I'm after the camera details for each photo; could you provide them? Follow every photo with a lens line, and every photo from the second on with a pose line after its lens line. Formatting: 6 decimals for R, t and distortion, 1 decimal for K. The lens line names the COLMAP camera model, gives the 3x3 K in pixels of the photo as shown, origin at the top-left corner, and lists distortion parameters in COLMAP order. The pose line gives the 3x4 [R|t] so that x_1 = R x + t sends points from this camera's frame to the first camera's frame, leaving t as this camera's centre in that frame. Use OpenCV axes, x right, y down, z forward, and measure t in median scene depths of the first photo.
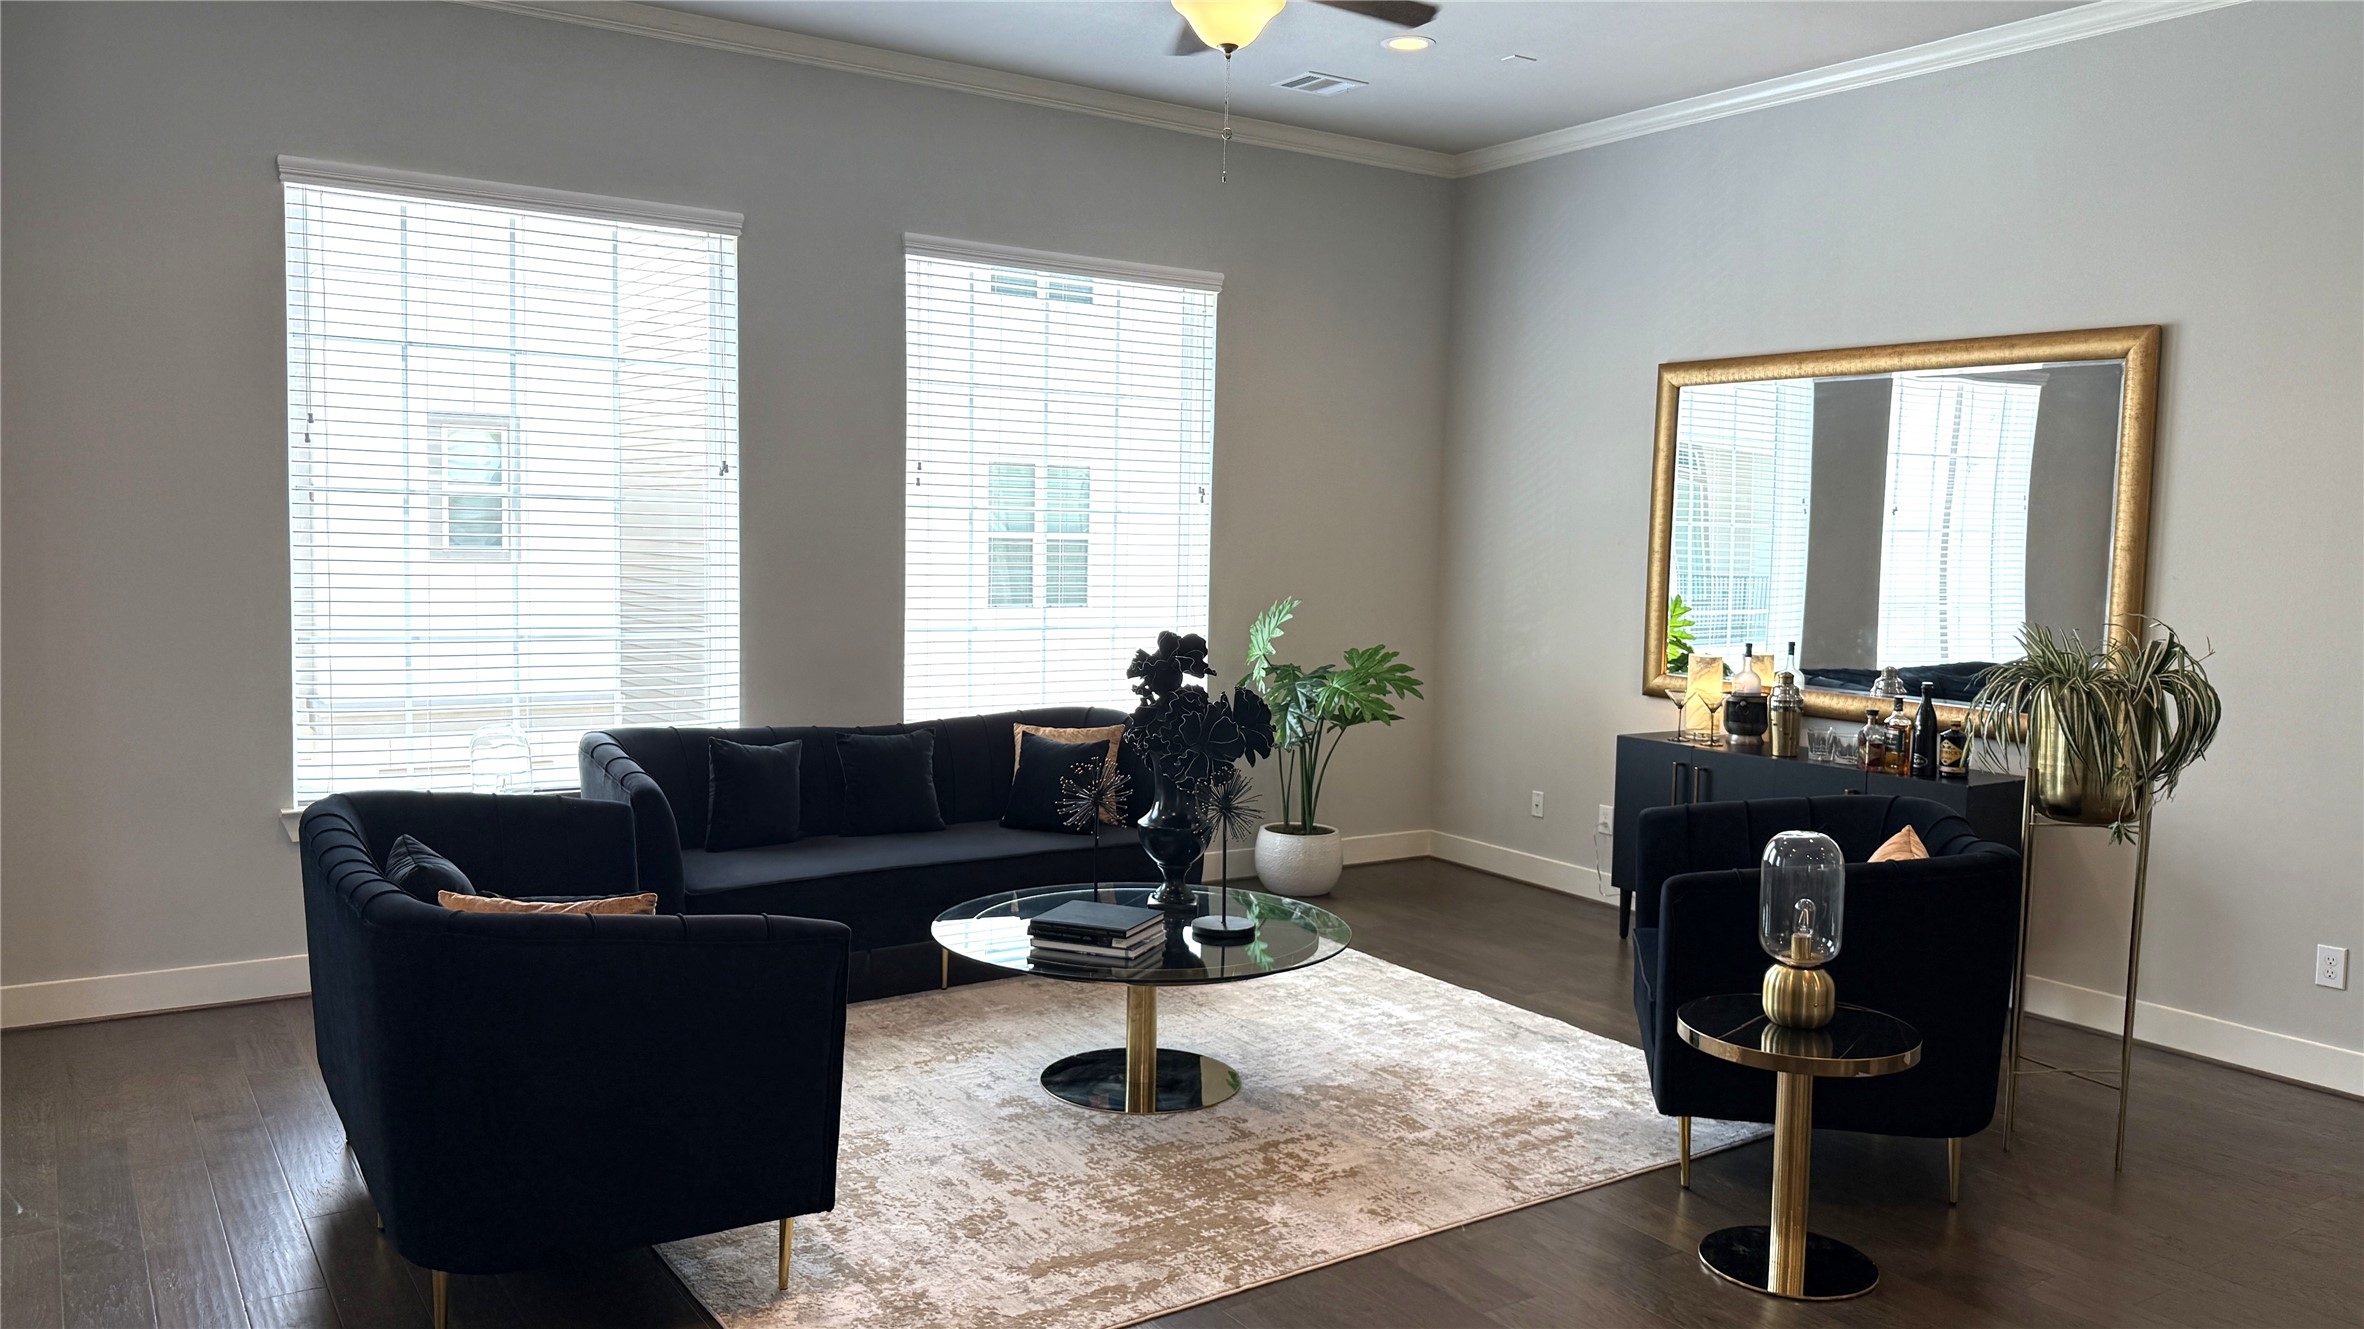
lens RADIAL K [[1732.8, 0, 1176.6], [0, 1732.8, 669.4], [0, 0, 1]] dist [0.052474, -0.014554]
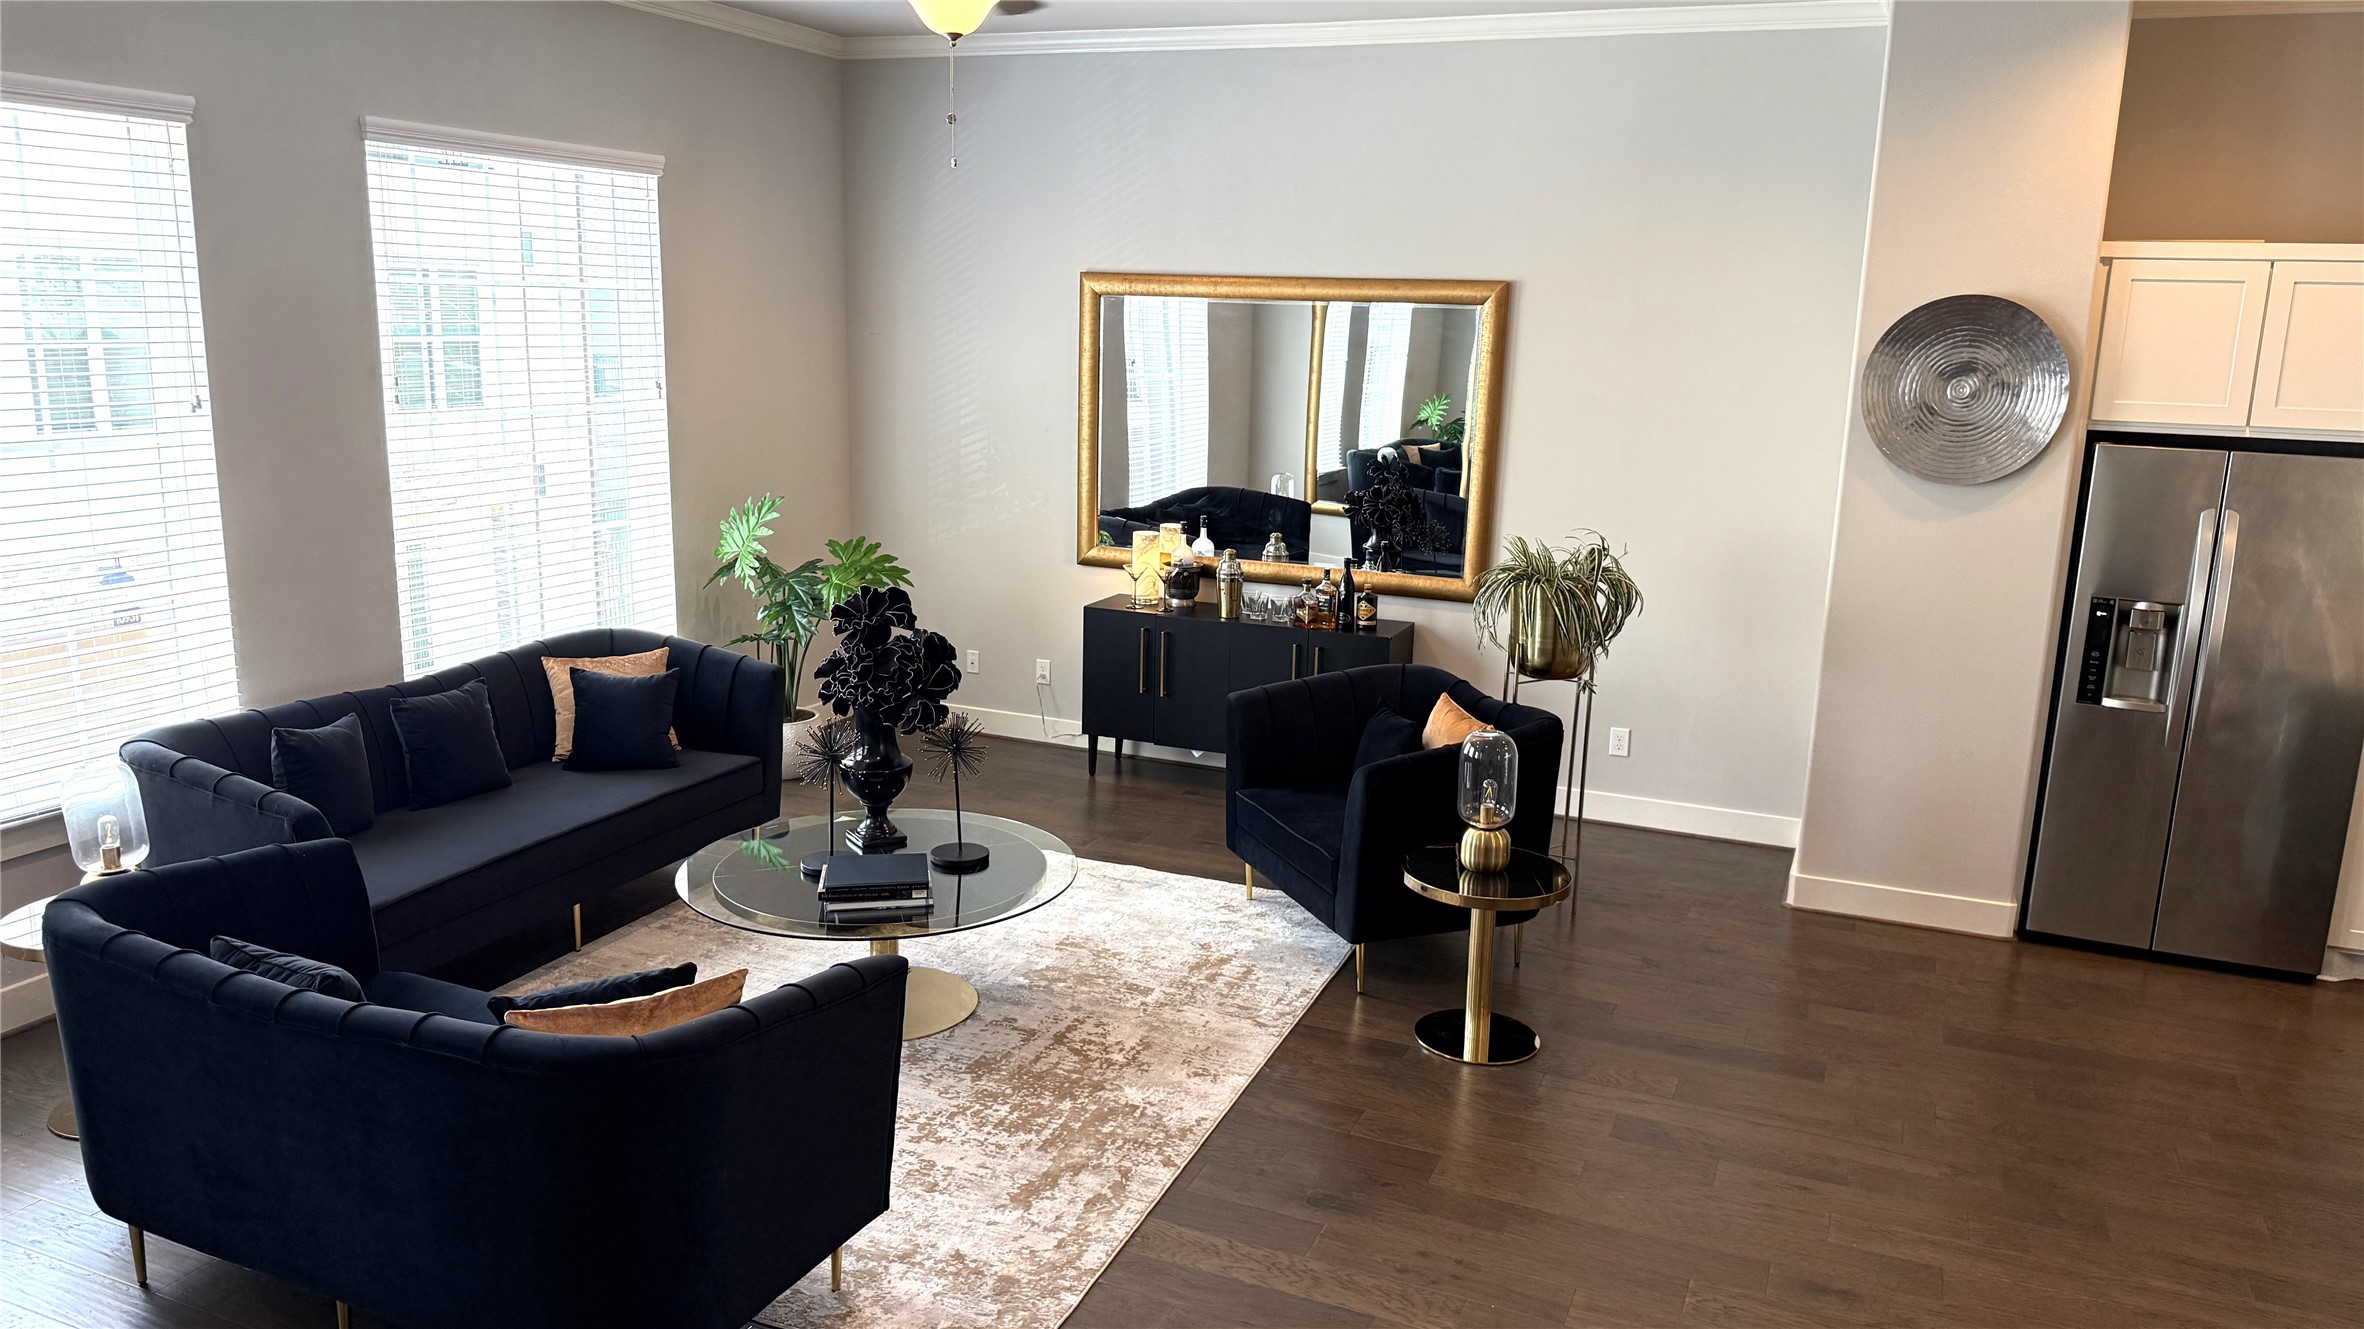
lens RADIAL K [[1672.9, 0, 1192.8], [0, 1672.9, 679.7], [0, 0, 1]] dist [0.056814, -0.078720]
pose [[0.823661, -0.121882, 0.553829, -0.415293], [0.033299, 0.985340, 0.167323, -0.131050], [-0.566104, -0.119376, 0.815645, 0.055774]]
